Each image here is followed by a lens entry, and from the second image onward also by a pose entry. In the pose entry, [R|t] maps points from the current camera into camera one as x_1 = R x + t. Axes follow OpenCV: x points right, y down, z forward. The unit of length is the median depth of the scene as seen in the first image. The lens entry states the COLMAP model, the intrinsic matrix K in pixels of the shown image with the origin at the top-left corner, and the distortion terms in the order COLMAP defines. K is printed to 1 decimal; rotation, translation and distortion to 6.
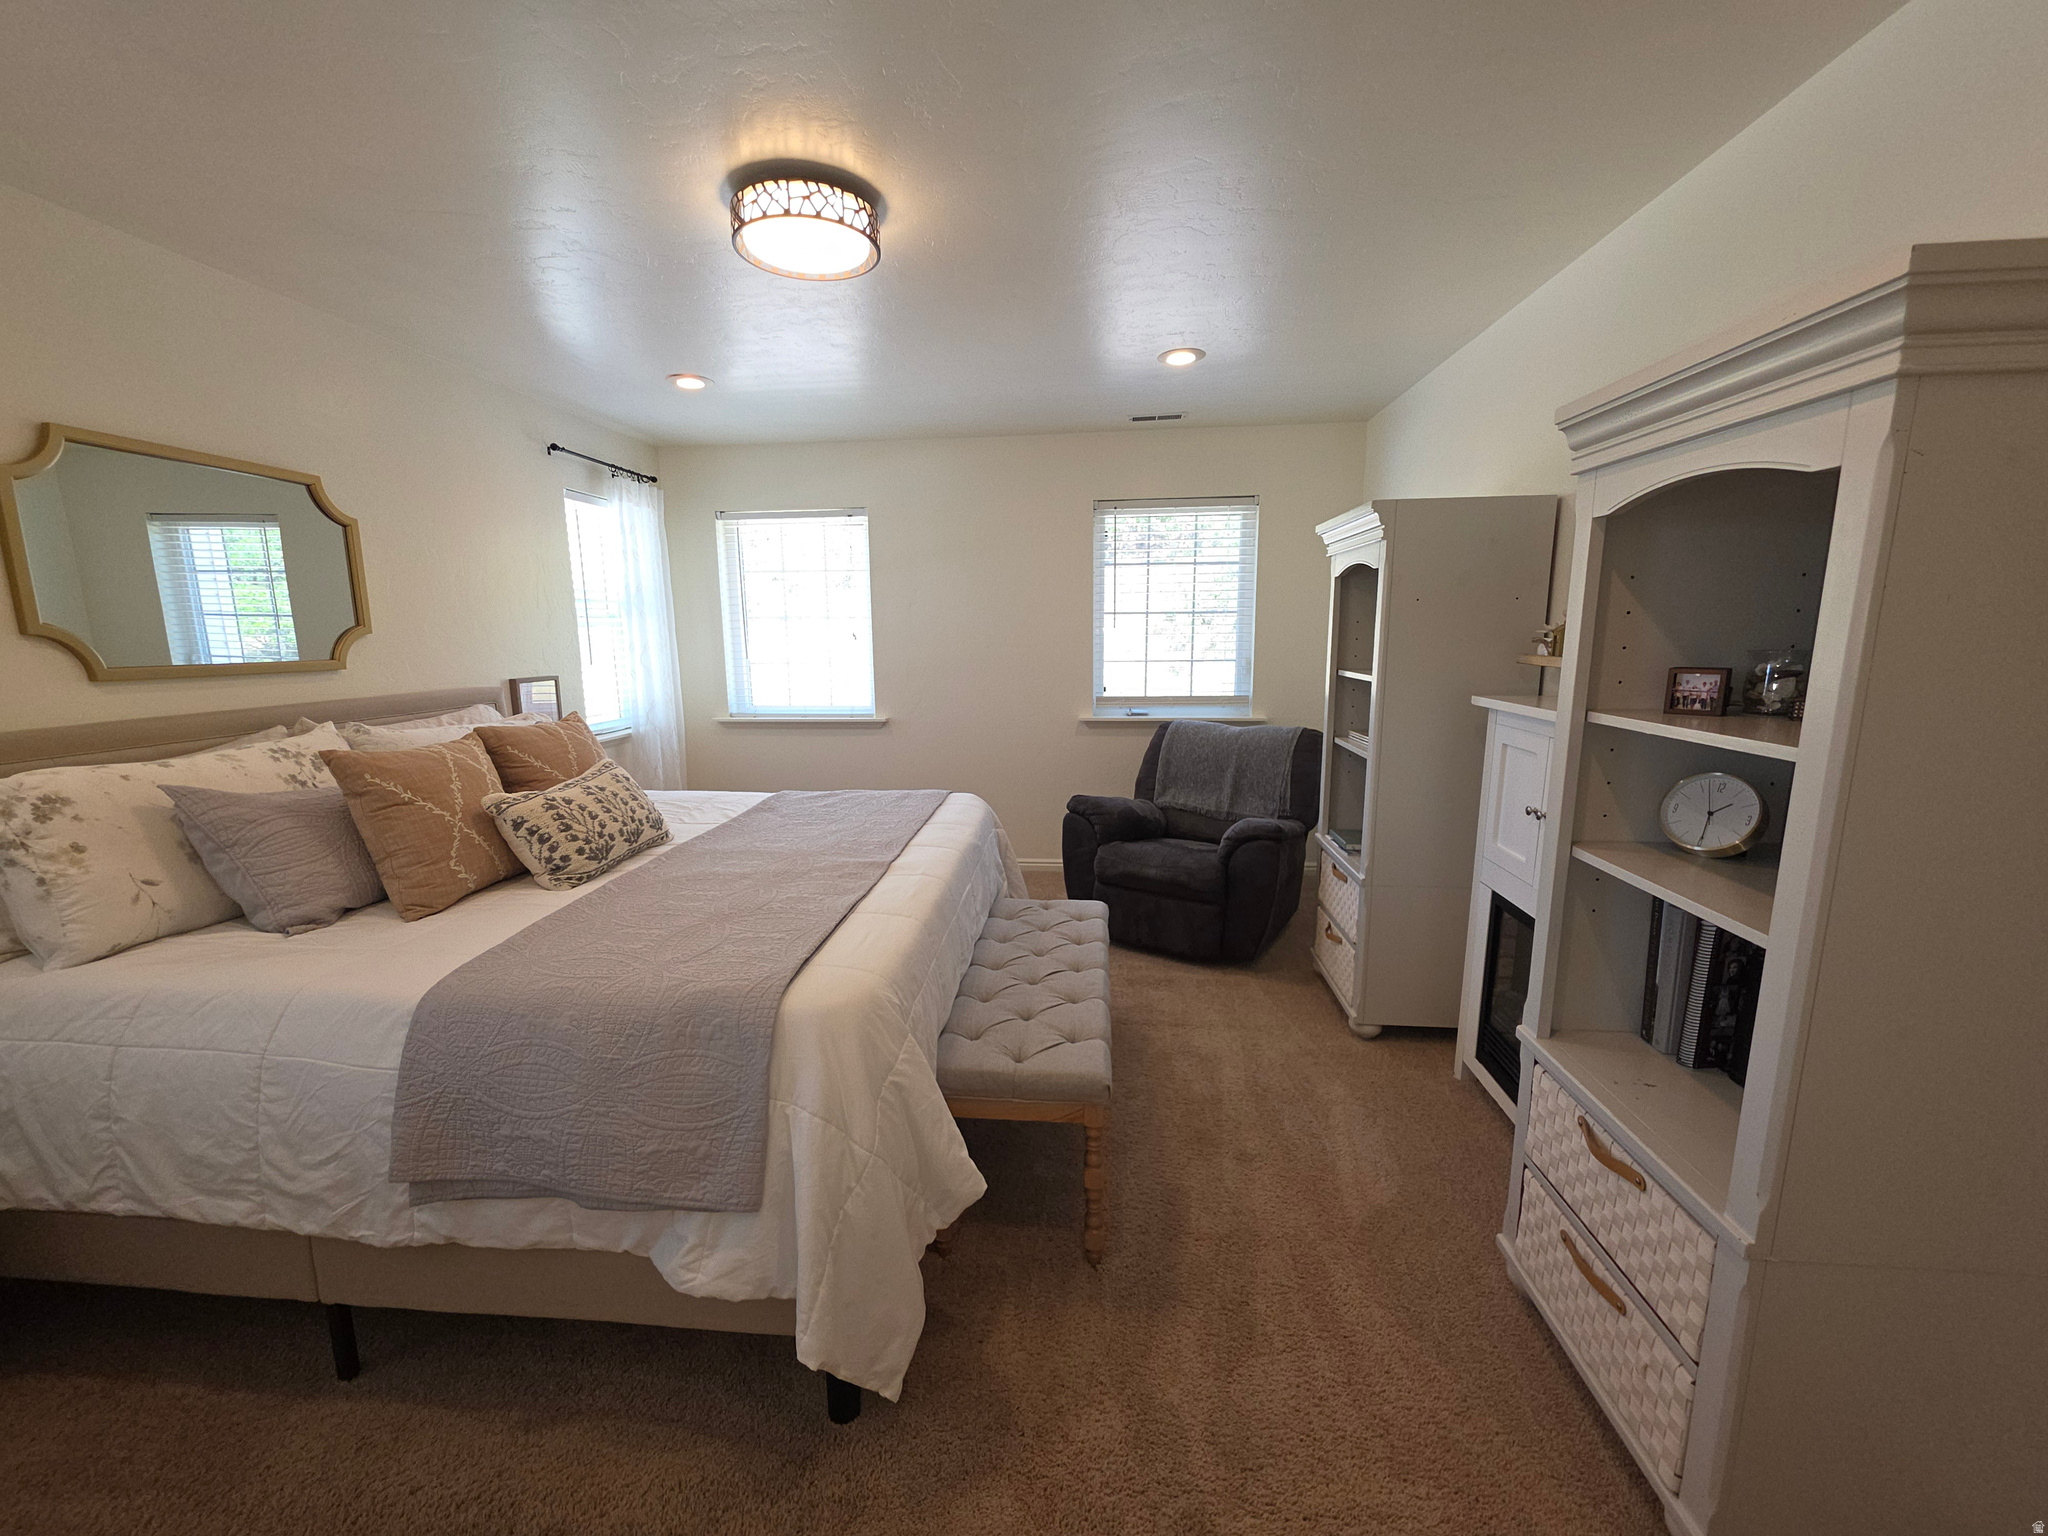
lens RADIAL K [[824.8, 0, 1012.3], [0, 824.8, 772.5], [0, 0, 1]] dist [0.000591, -0.000518]
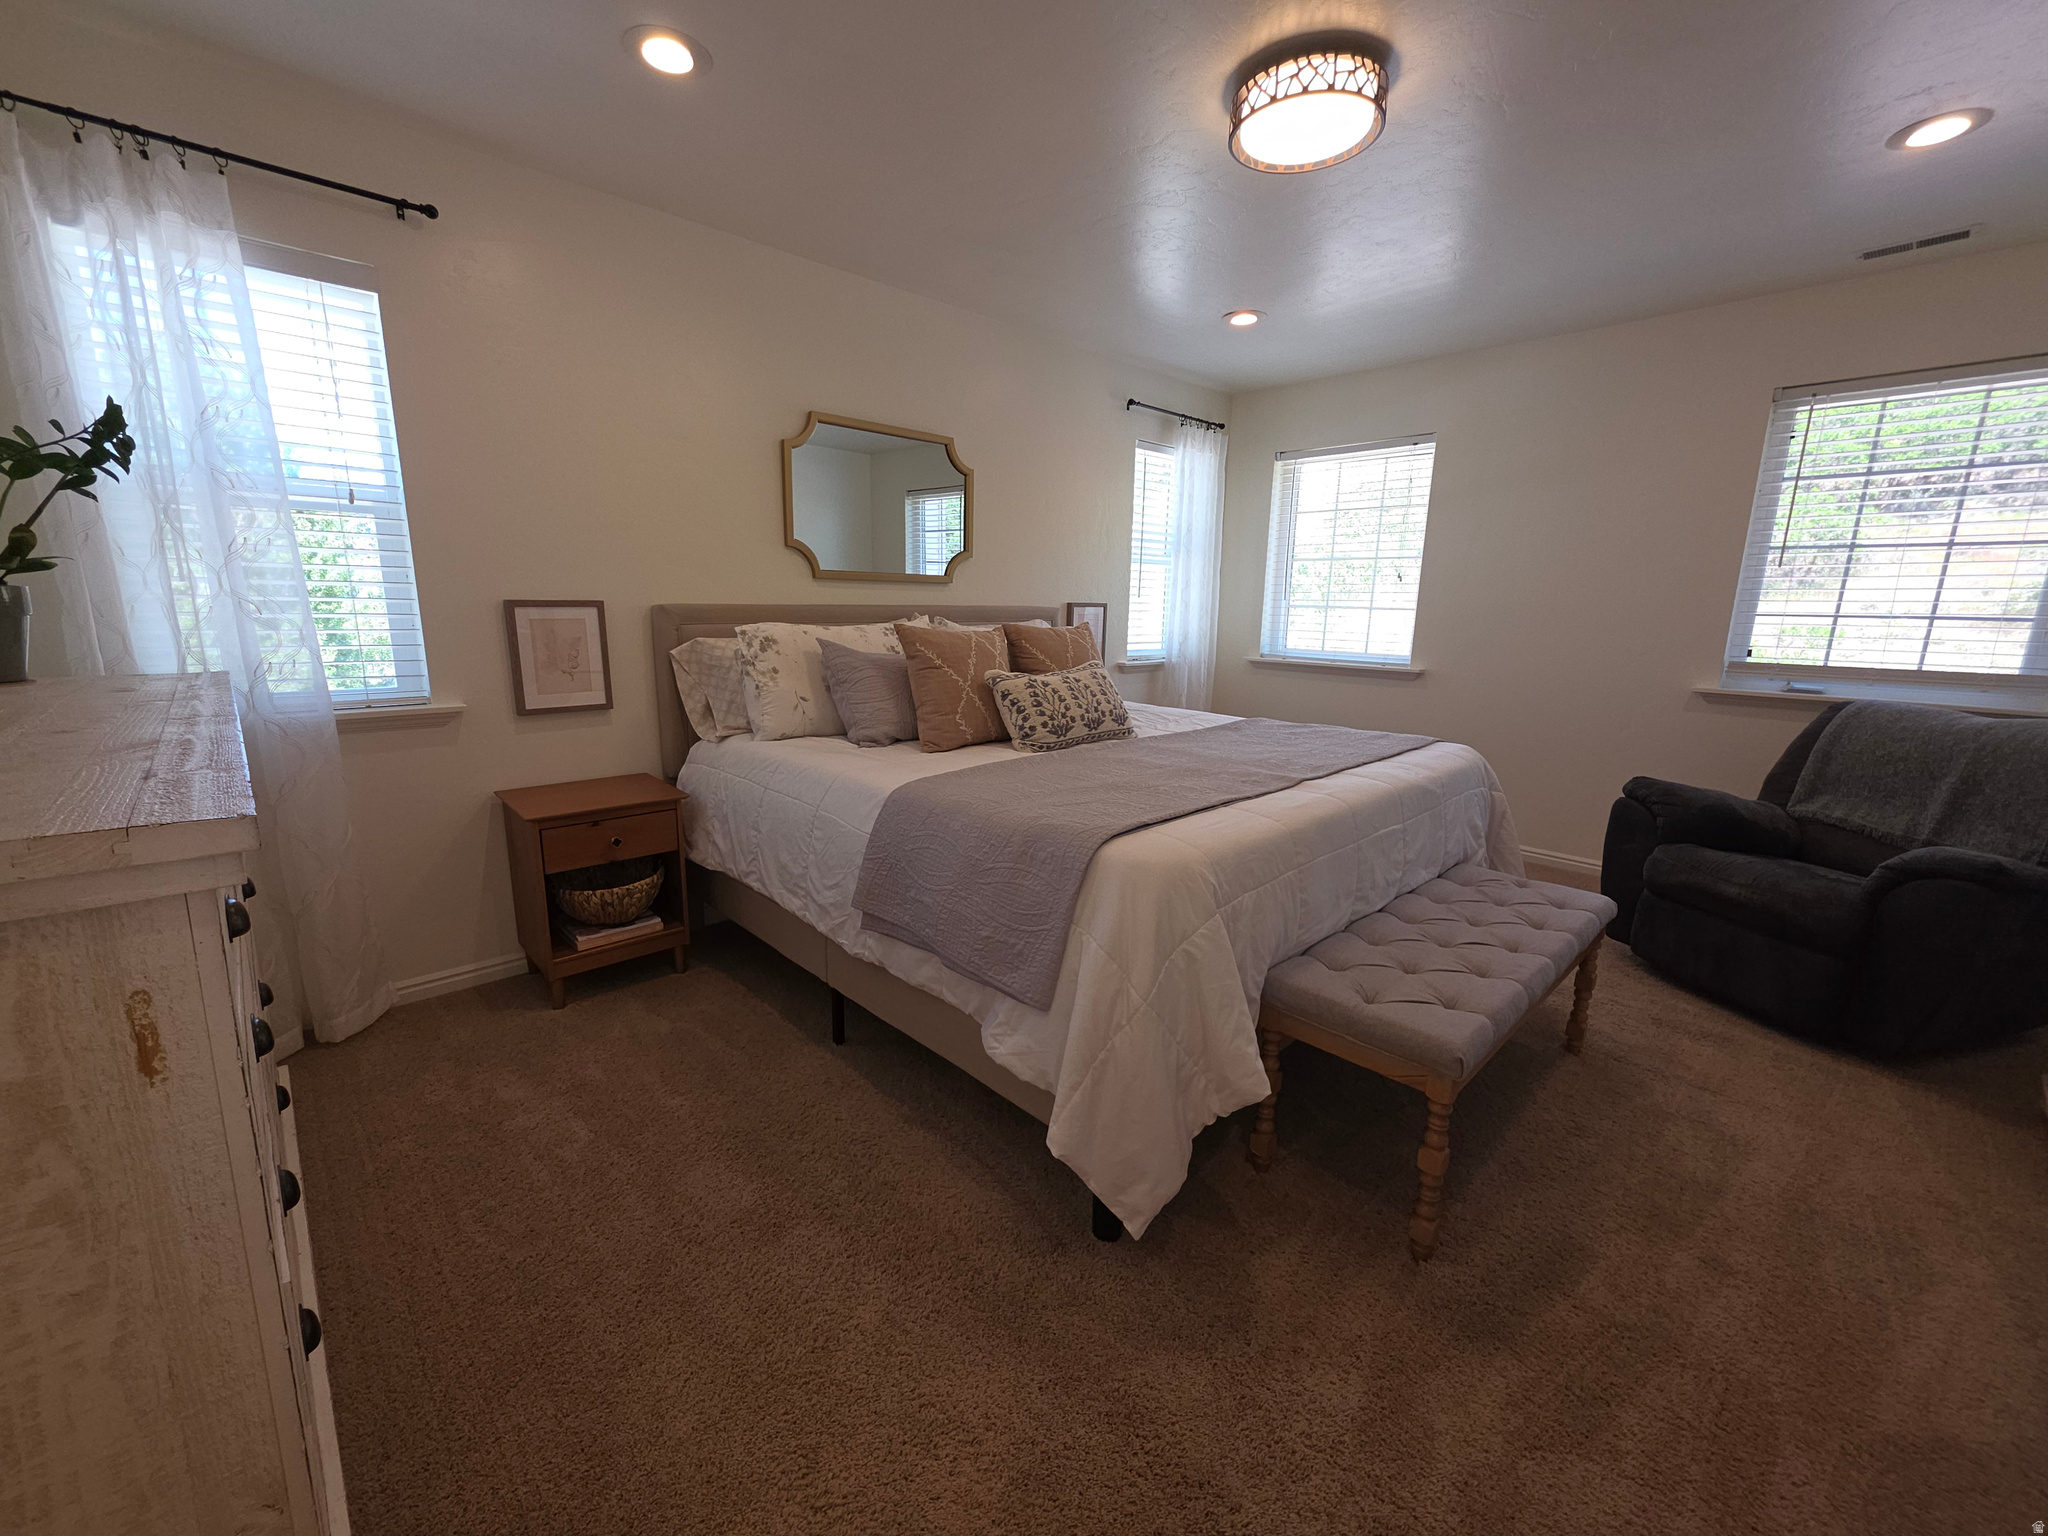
lens RADIAL K [[824.8, 0, 1020.9], [0, 824.8, 779.4], [0, 0, 1]] dist [0.000591, -0.000518]
pose [[0.754278, 0.158953, -0.637024, 0.238030], [-0.136650, 0.987011, 0.084481, 0.079379], [0.642178, 0.023327, 0.766201, 0.056916]]
